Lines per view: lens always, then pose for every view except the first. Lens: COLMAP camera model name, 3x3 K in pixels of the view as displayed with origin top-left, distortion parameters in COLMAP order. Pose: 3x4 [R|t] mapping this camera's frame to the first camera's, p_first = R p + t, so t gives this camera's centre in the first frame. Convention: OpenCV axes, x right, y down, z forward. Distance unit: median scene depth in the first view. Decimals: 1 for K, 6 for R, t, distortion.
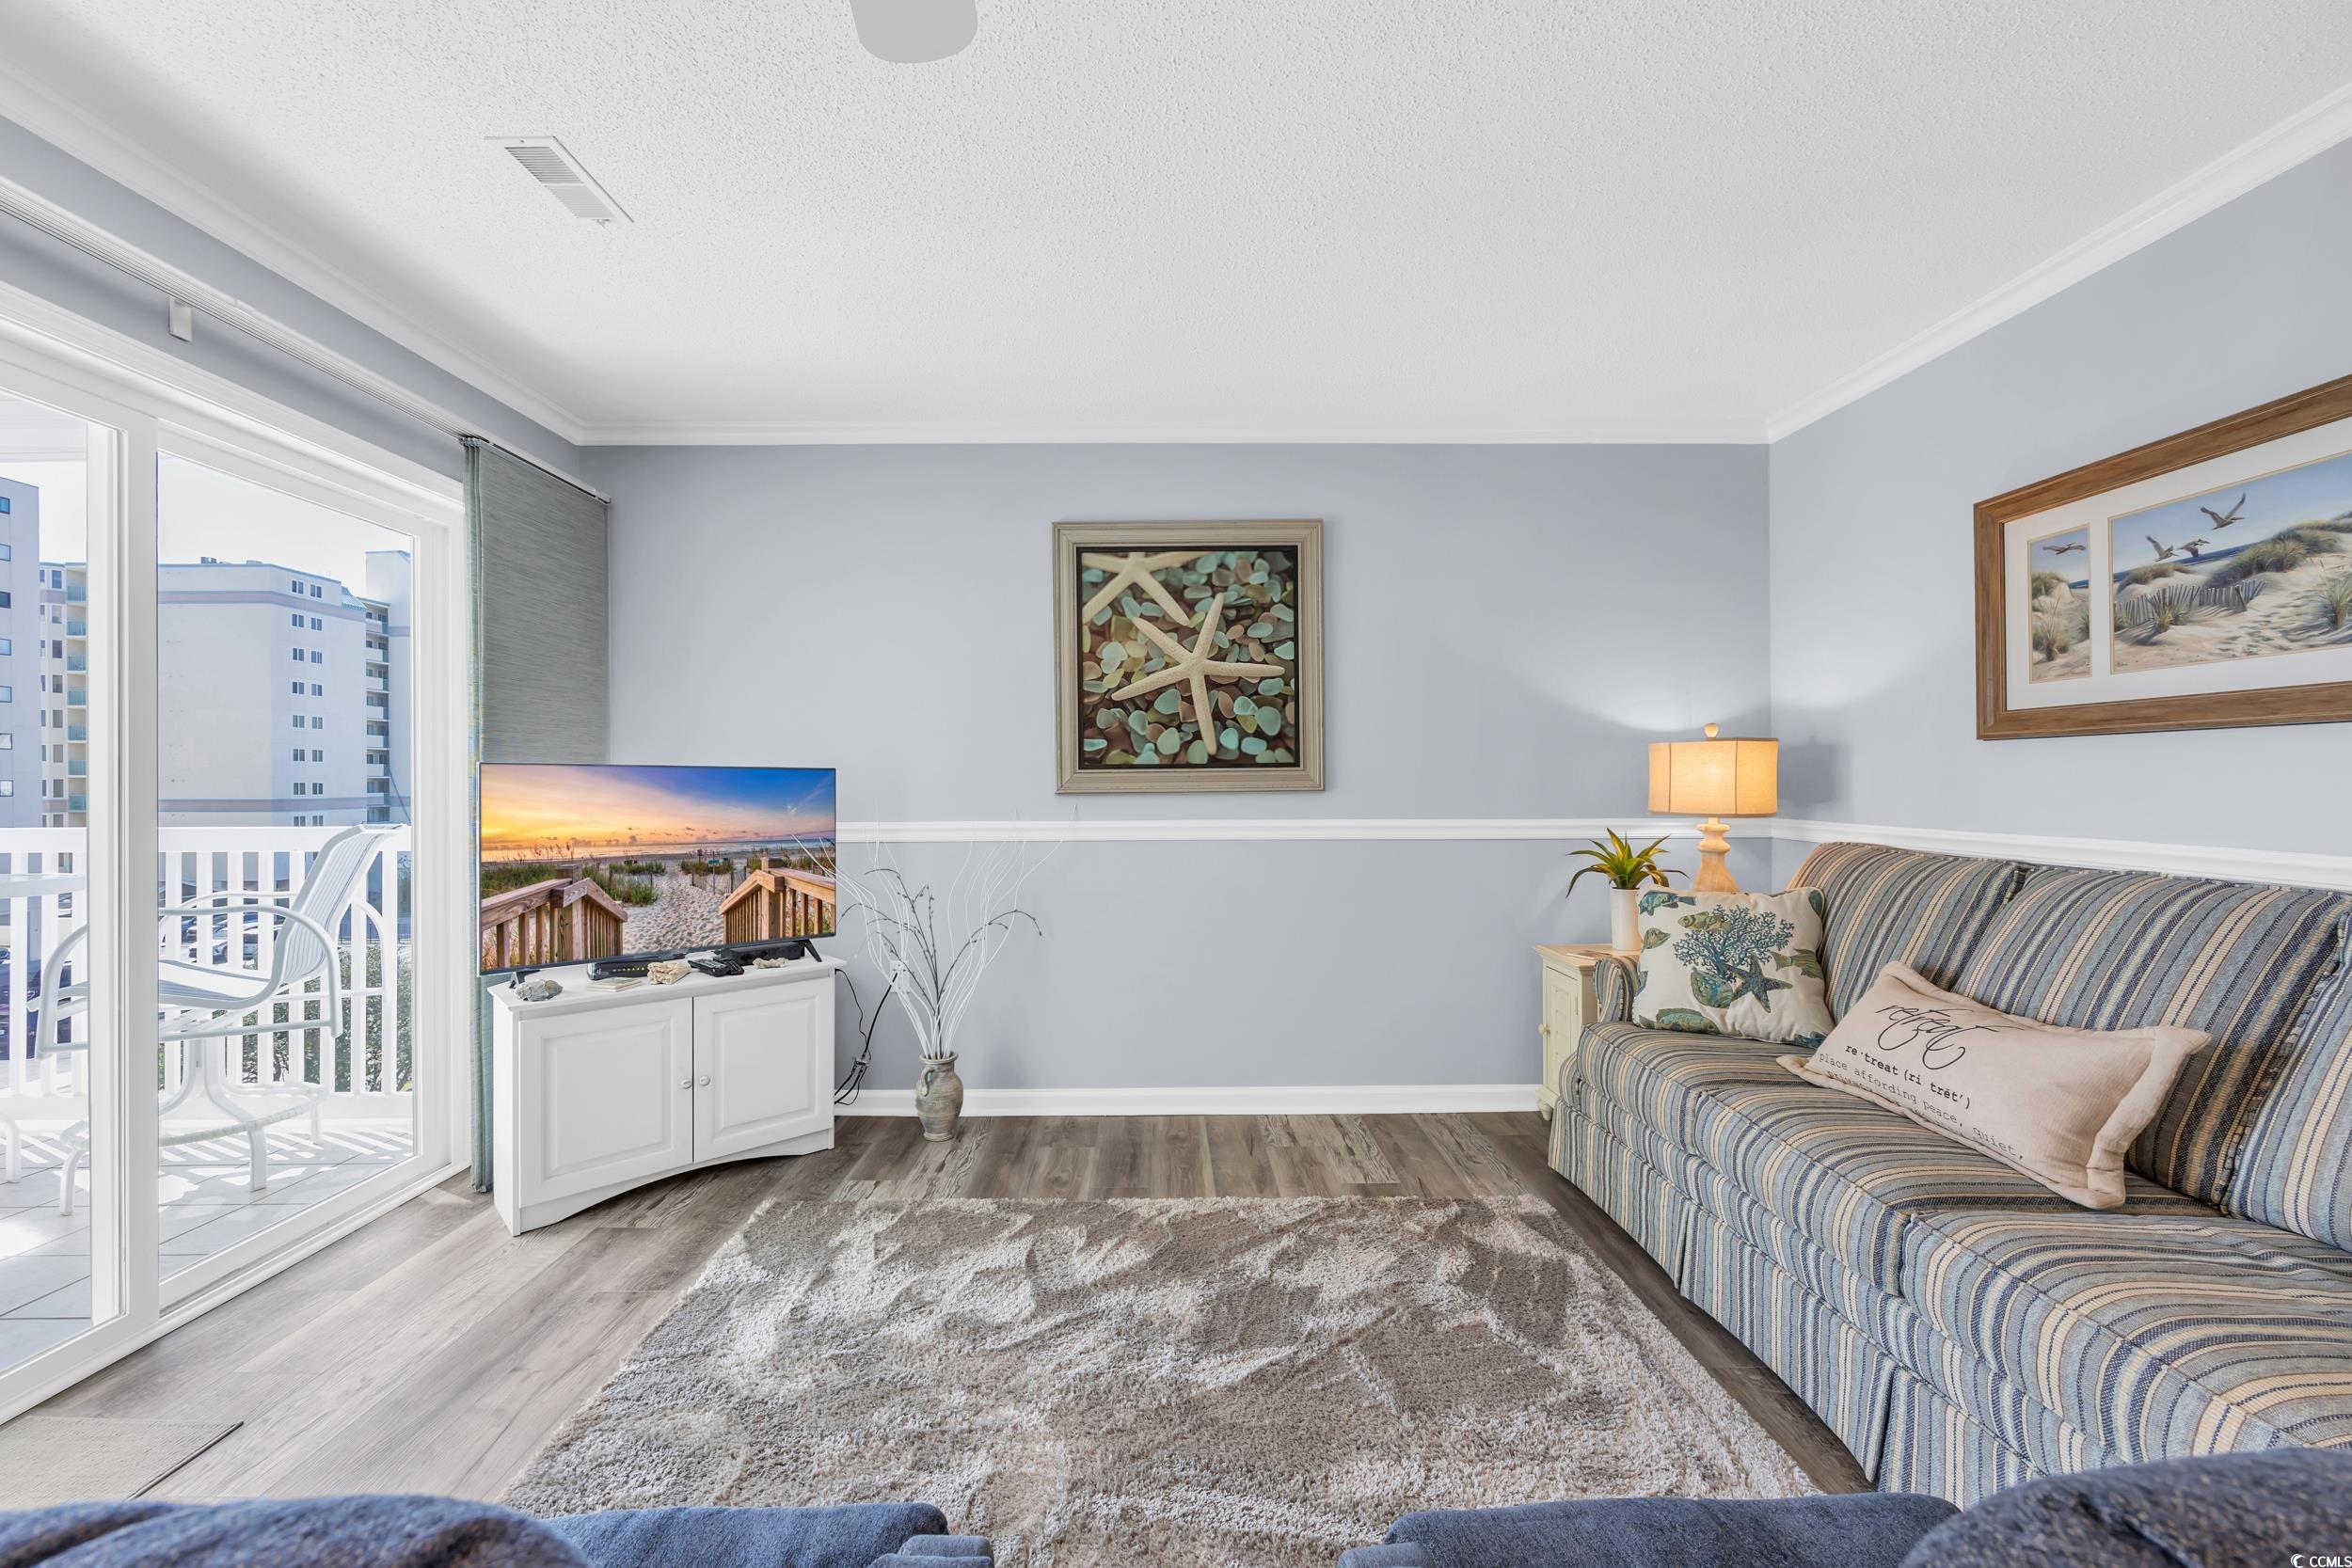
lens RADIAL K [[924.2, 0, 1166.1], [0, 924.2, 785.0], [0, 0, 1]] dist [-0.003715, -0.000630]
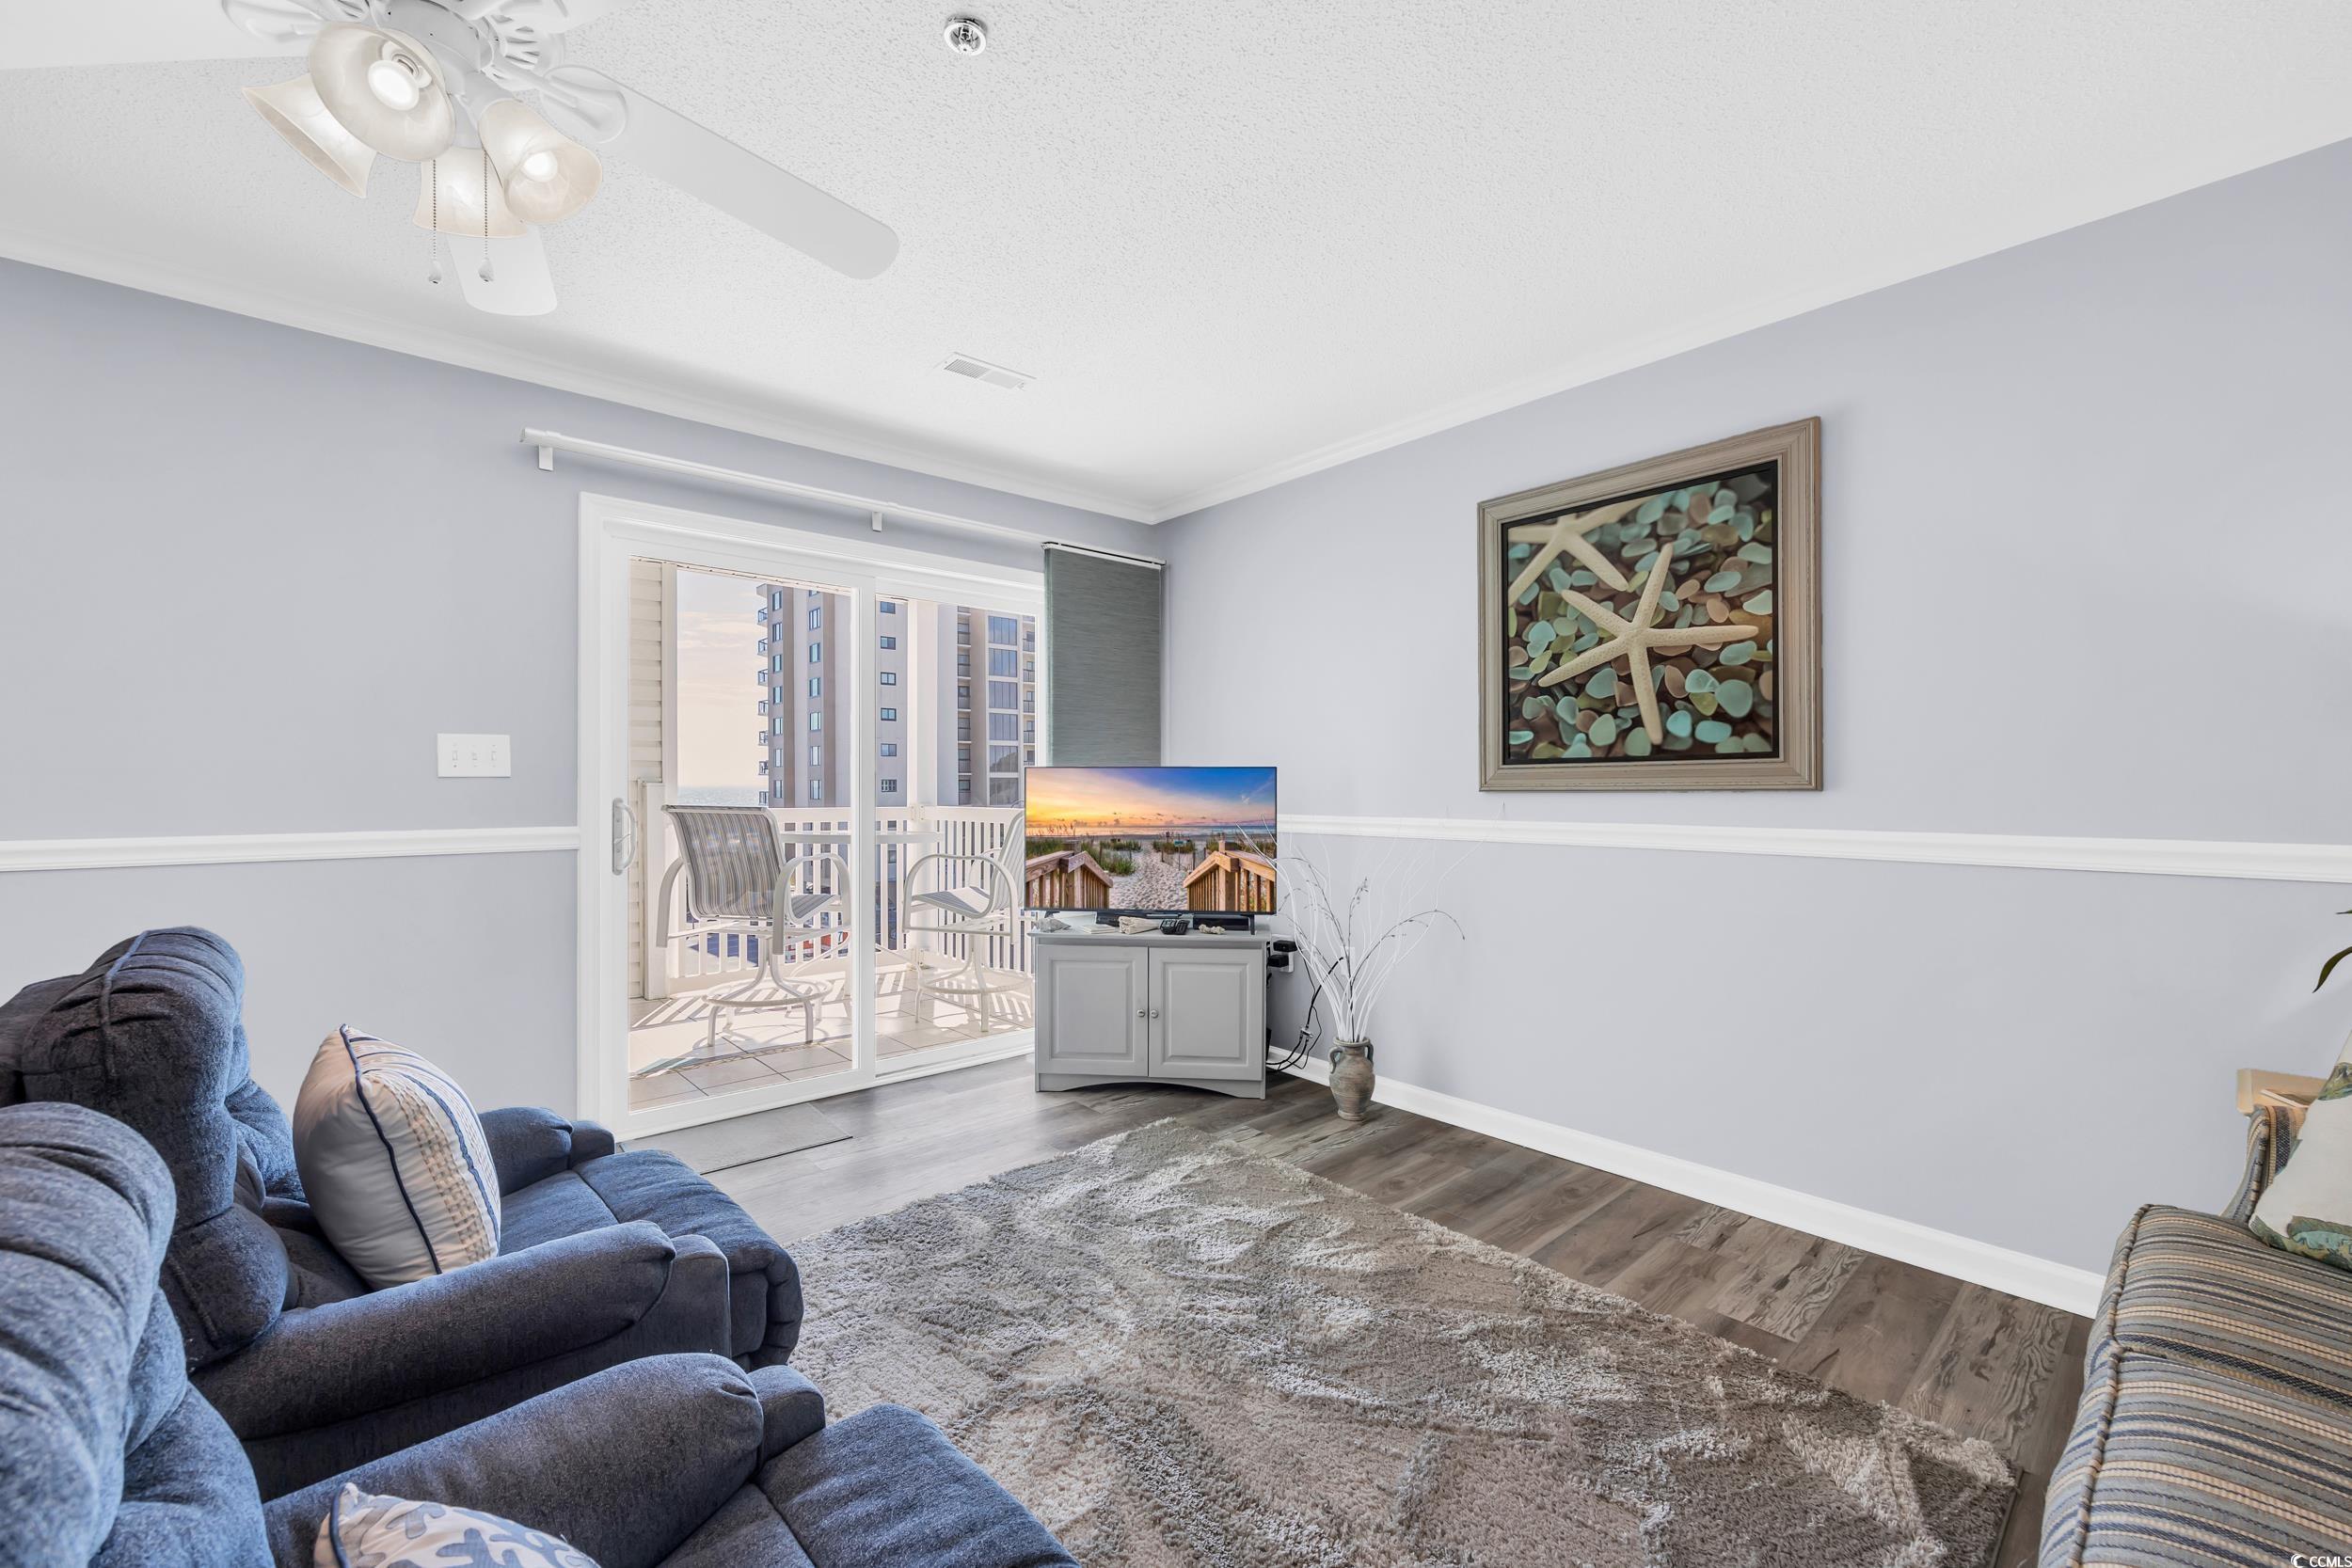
lens RADIAL K [[940.3, 0, 1167.5], [0, 940.3, 782.8], [0, 0, 1]] dist [-0.001741, 0.000072]
pose [[0.652308, 0.001532, -0.757953, 0.396756], [0.002017, 0.999991, 0.003757, -0.003011], [0.757952, -0.003979, 0.652298, 0.133647]]
